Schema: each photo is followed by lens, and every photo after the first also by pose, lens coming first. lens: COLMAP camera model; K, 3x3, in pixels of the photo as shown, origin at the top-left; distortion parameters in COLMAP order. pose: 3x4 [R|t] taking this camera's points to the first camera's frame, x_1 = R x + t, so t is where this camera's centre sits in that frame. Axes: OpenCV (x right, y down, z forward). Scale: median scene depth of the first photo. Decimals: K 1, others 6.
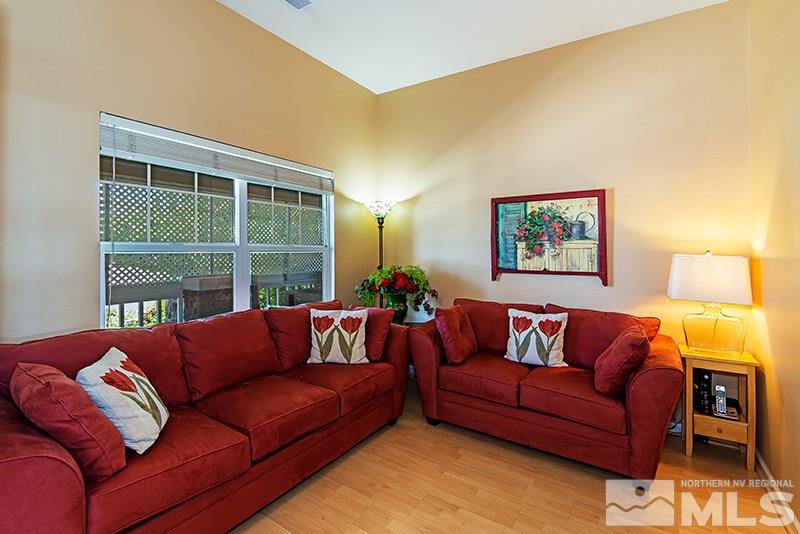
lens RADIAL K [[363.9, 0, 402.9], [0, 363.9, 249.2], [0, 0, 1]] dist [0.003559, -0.000028]
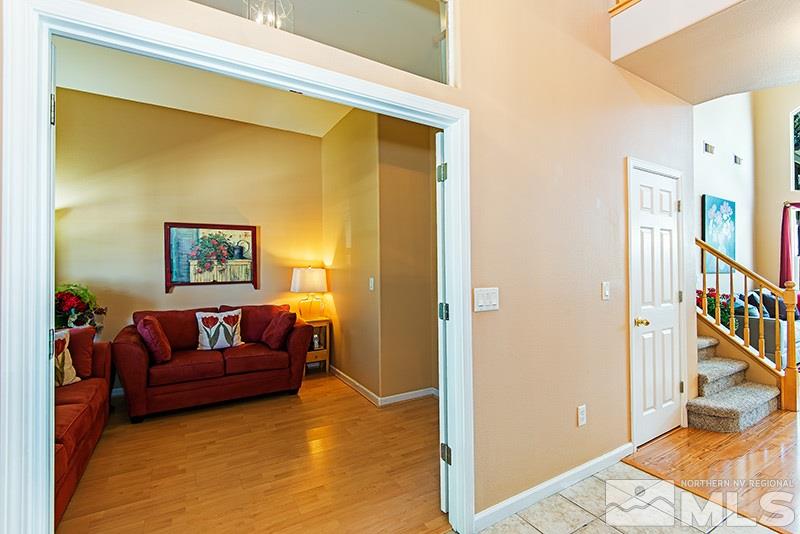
lens RADIAL K [[363.9, 0, 402.9], [0, 363.9, 249.2], [0, 0, 1]] dist [0.003559, -0.000028]
pose [[0.444101, 0.027754, 0.895547, -0.553286], [0.002664, 0.999475, -0.032296, -0.017136], [-0.895973, 0.016728, 0.443794, -0.236345]]
